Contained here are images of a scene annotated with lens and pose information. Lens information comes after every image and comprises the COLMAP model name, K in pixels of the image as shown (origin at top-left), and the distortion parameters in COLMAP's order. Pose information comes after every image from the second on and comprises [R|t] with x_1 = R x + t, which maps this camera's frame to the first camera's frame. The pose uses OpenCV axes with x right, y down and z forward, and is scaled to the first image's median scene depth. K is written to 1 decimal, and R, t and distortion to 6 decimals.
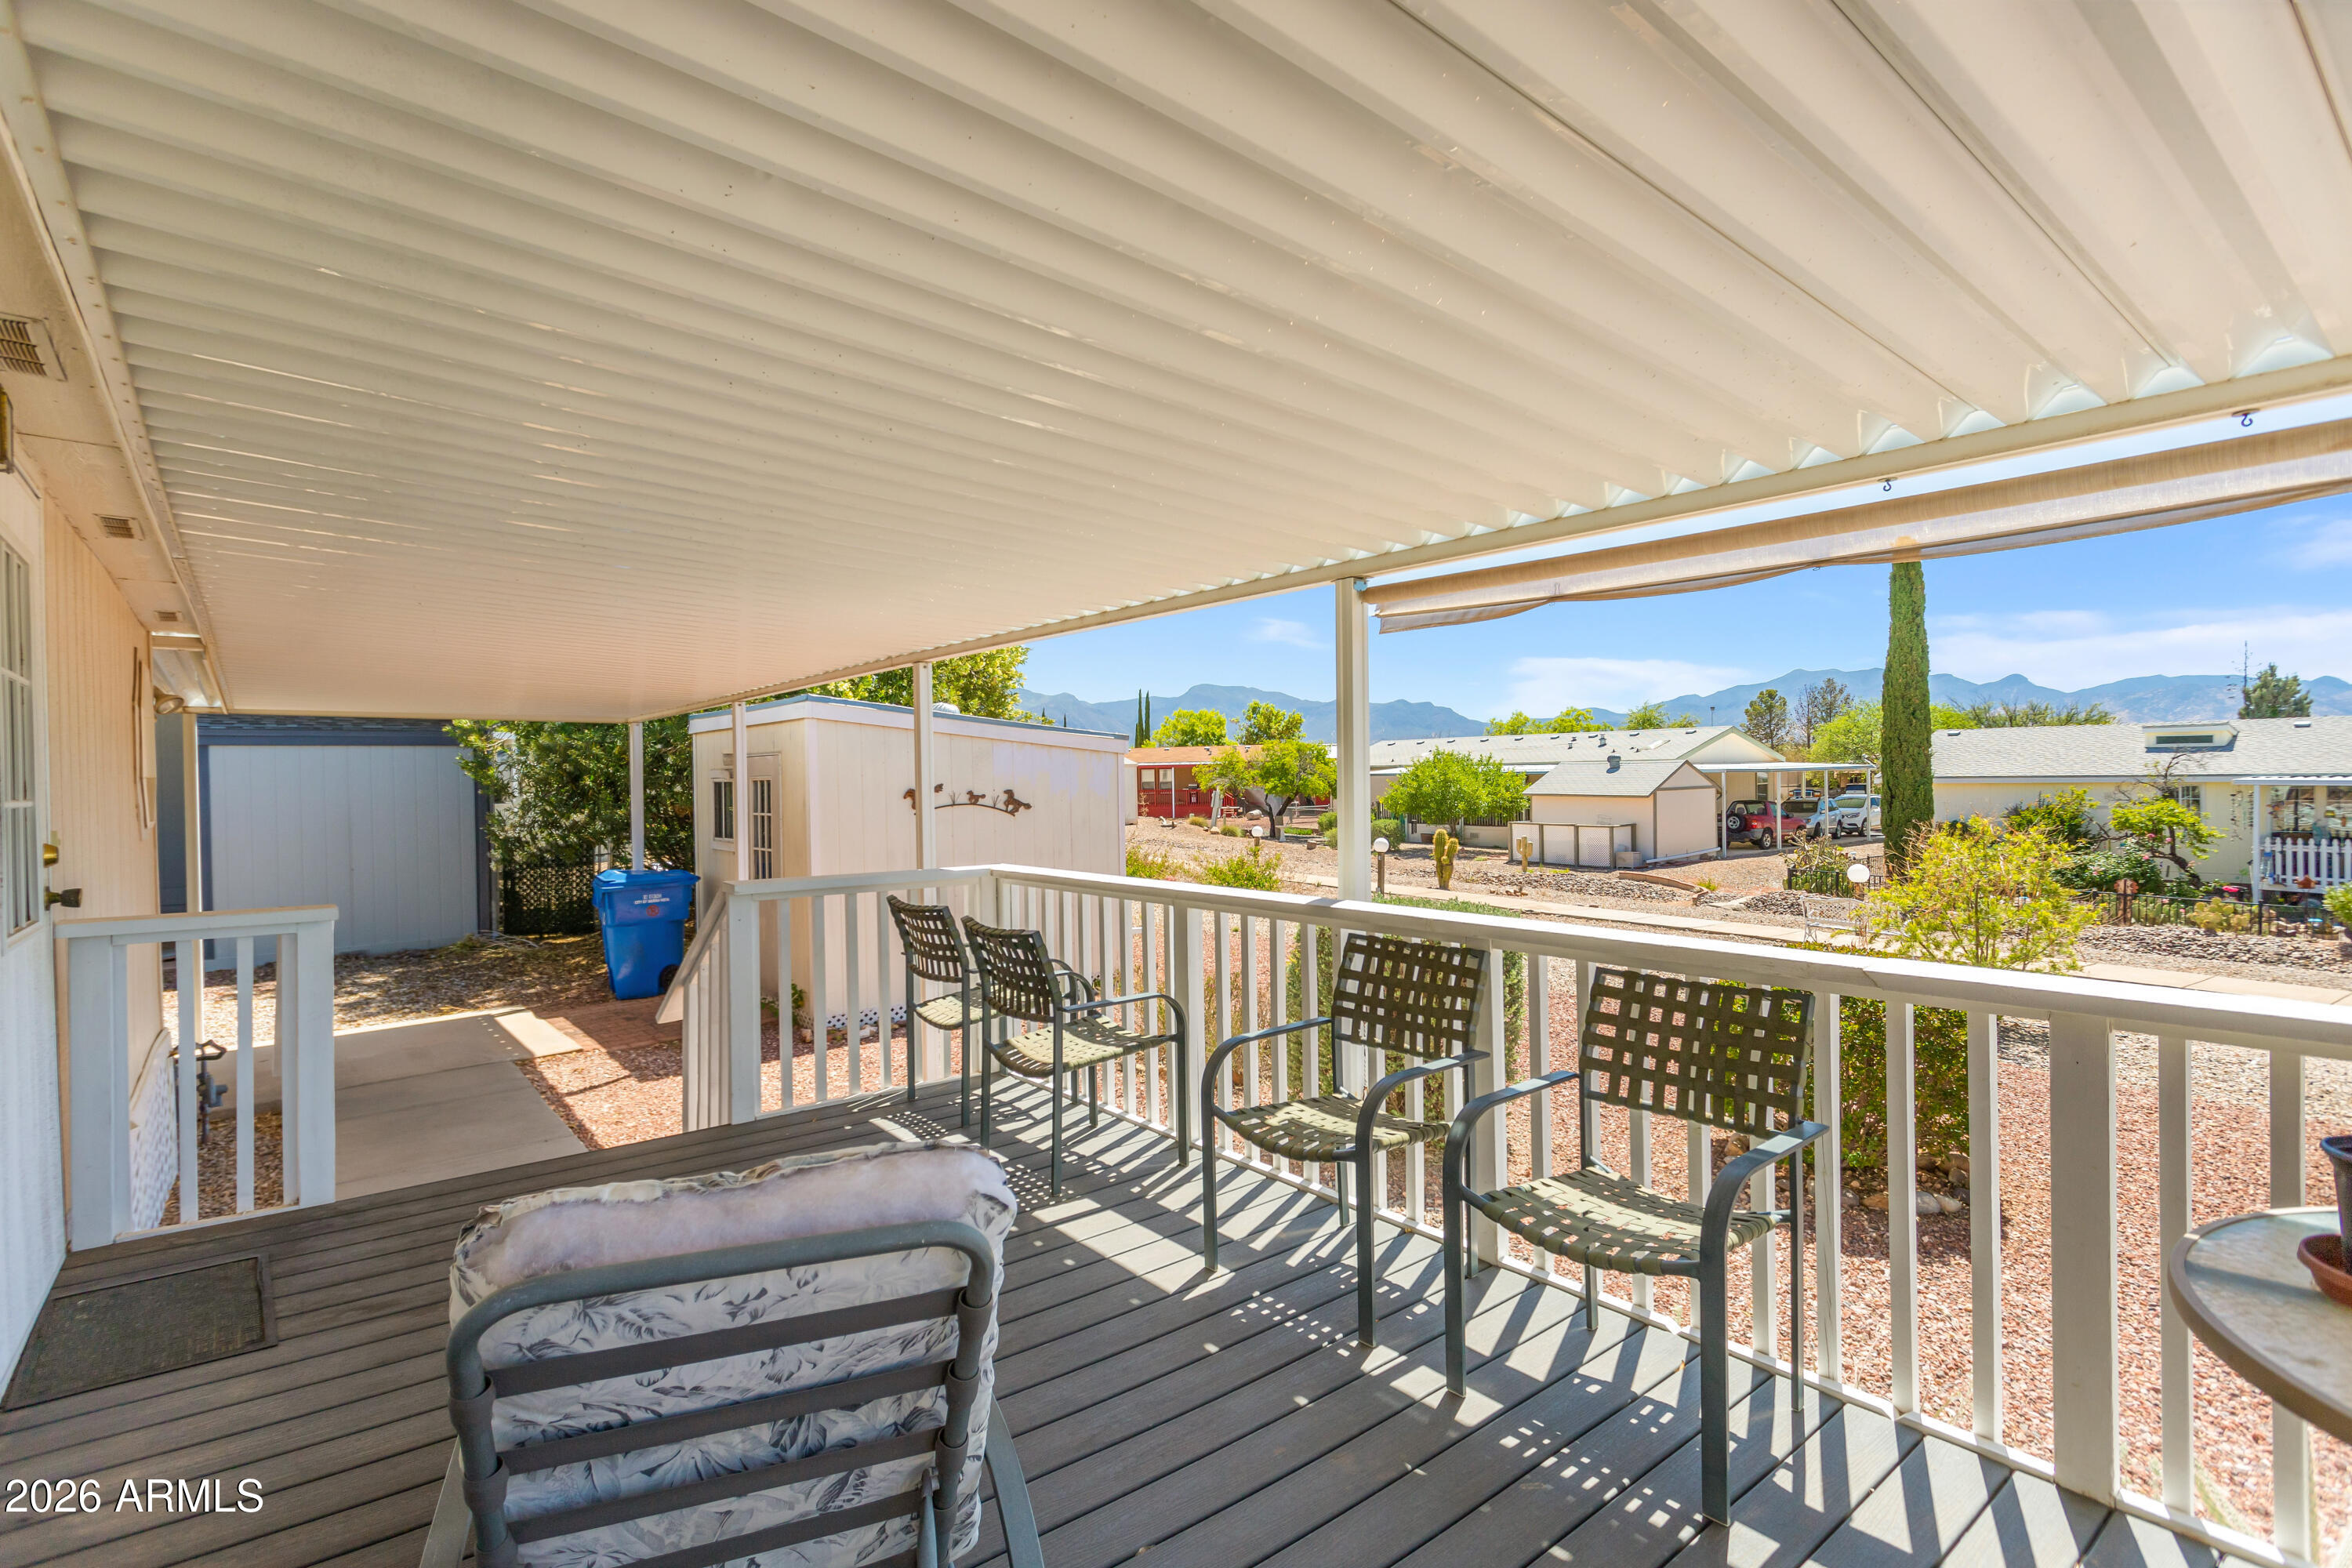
lens RADIAL K [[1131.6, 0, 1182.9], [0, 1131.6, 781.0], [0, 0, 1]] dist [0.005821, 0.000442]
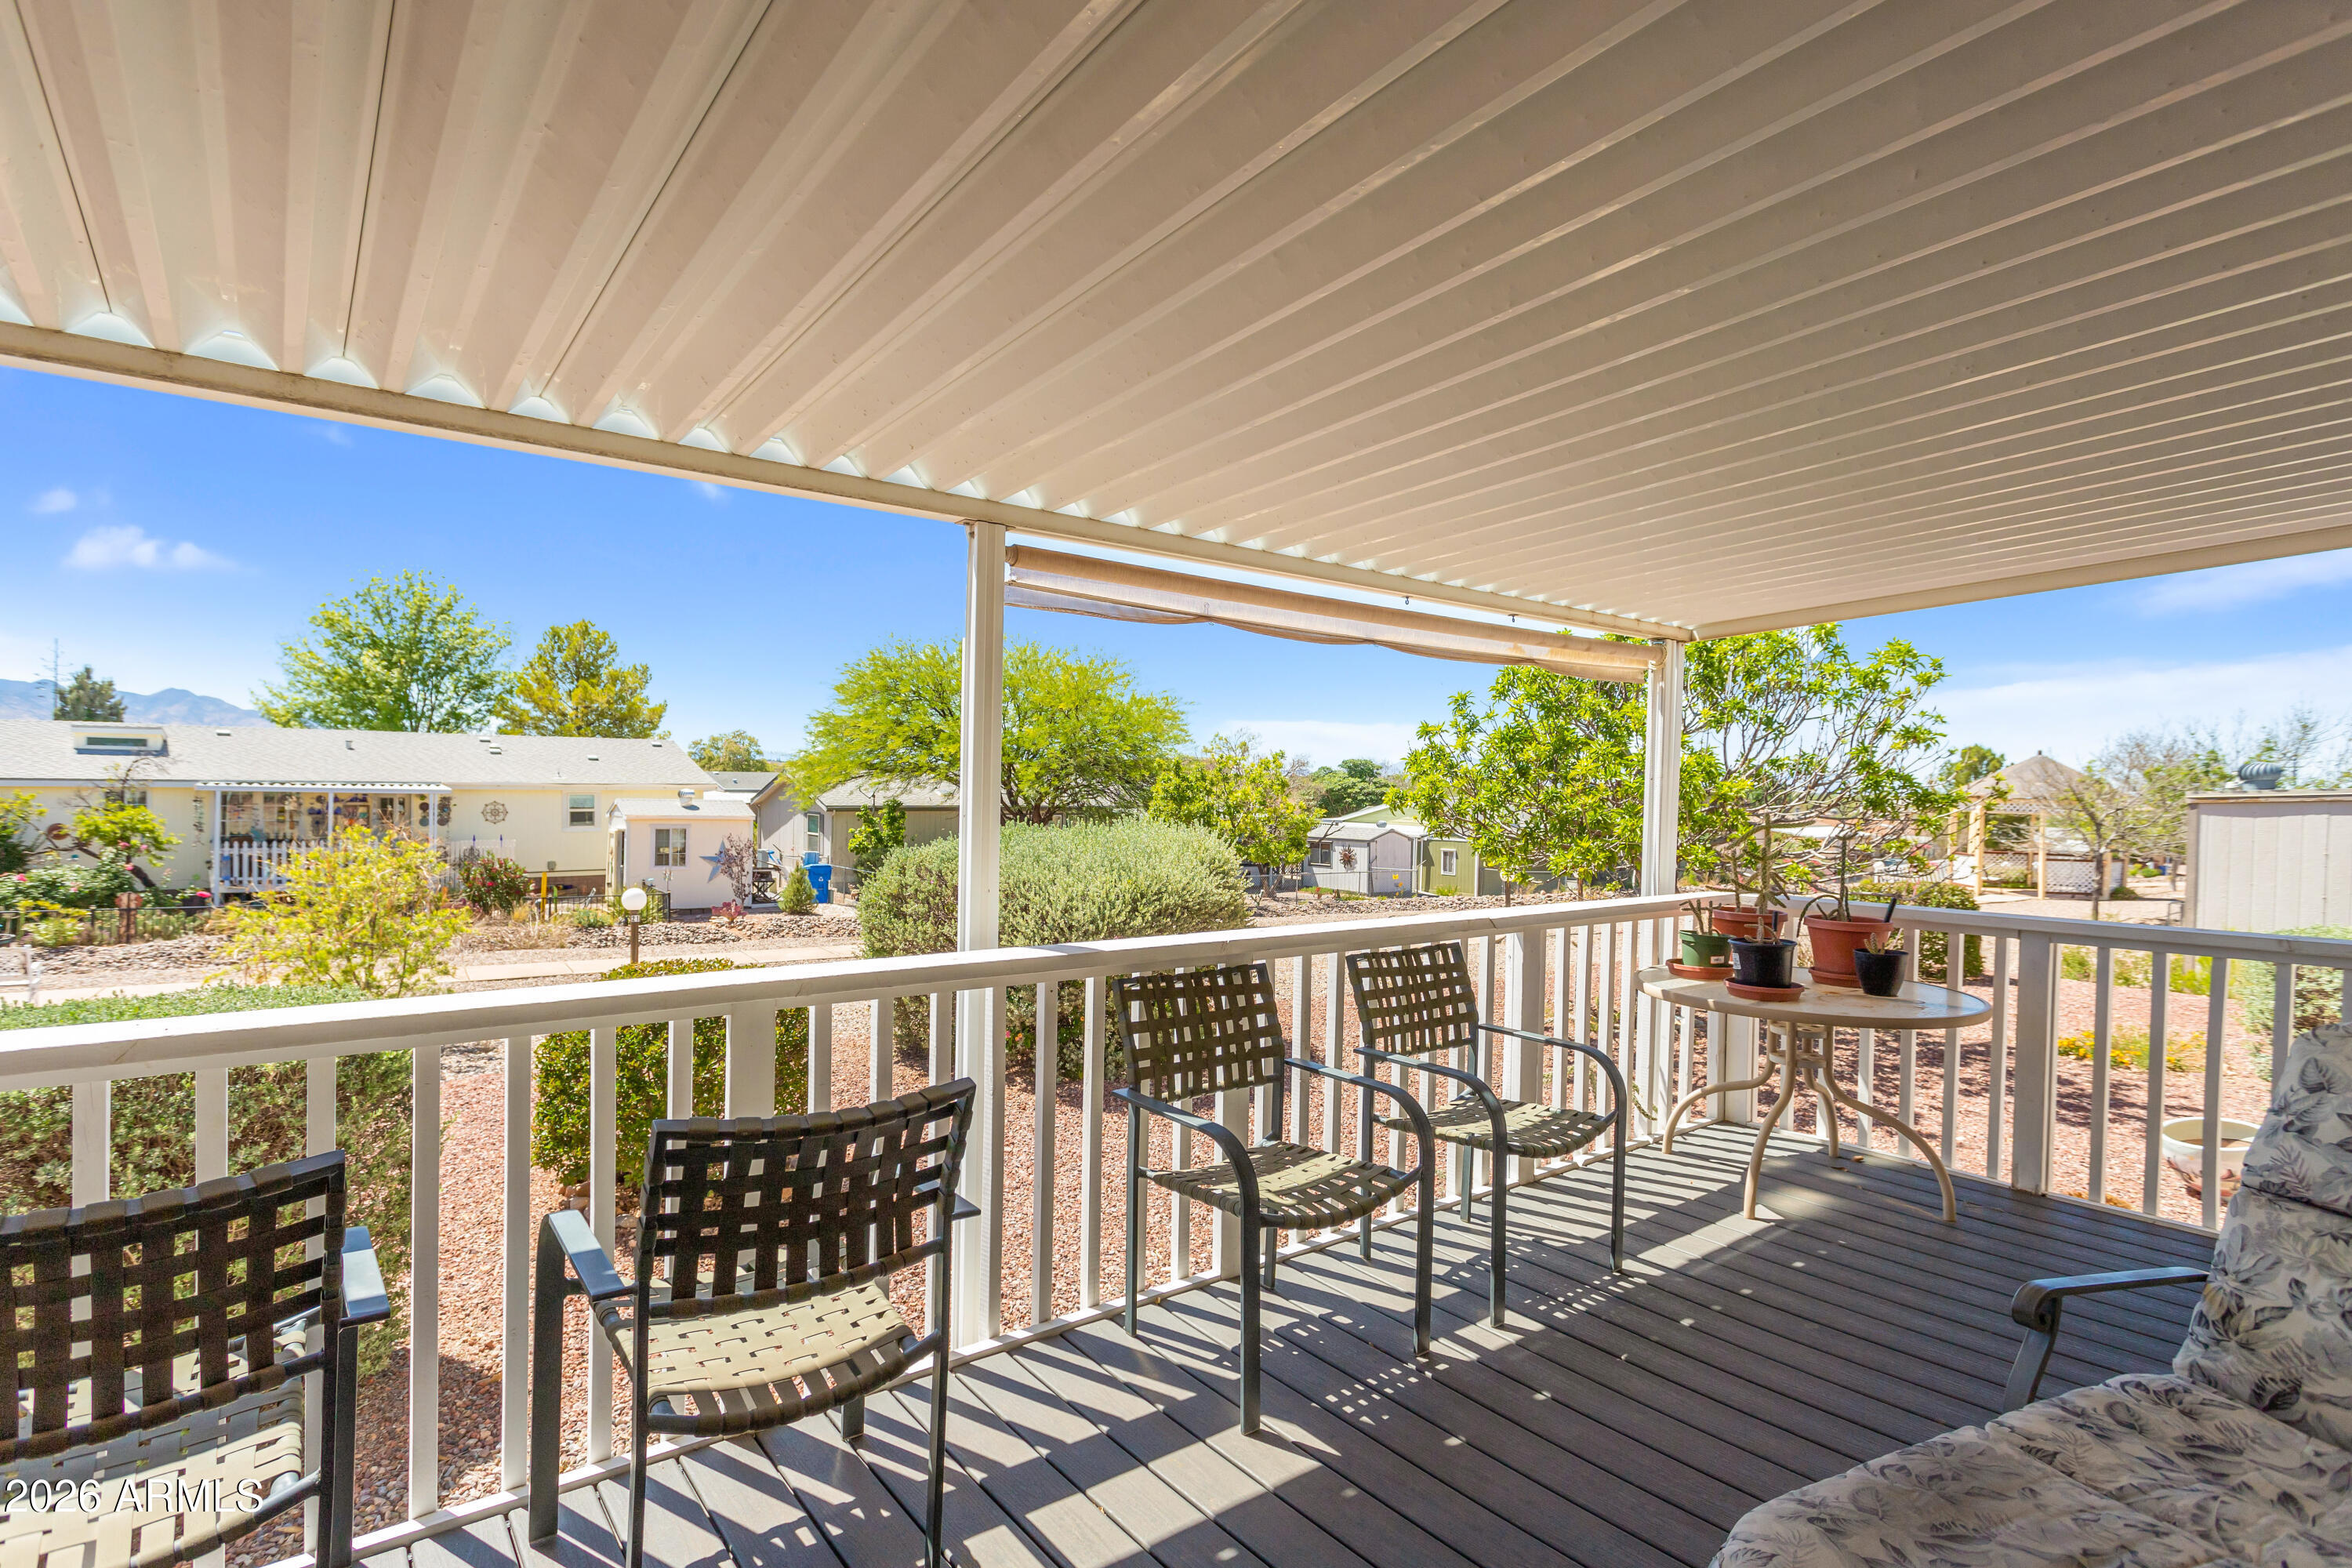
lens RADIAL K [[1176.0, 0, 1180.8], [0, 1176.0, 791.8], [0, 0, 1]] dist [-0.003385, -0.000323]
pose [[0.023976, 0.005621, 0.999697, -0.097032], [-0.011223, 0.999923, -0.005353, 0.000463], [-0.999650, -0.011091, 0.024037, 0.129878]]
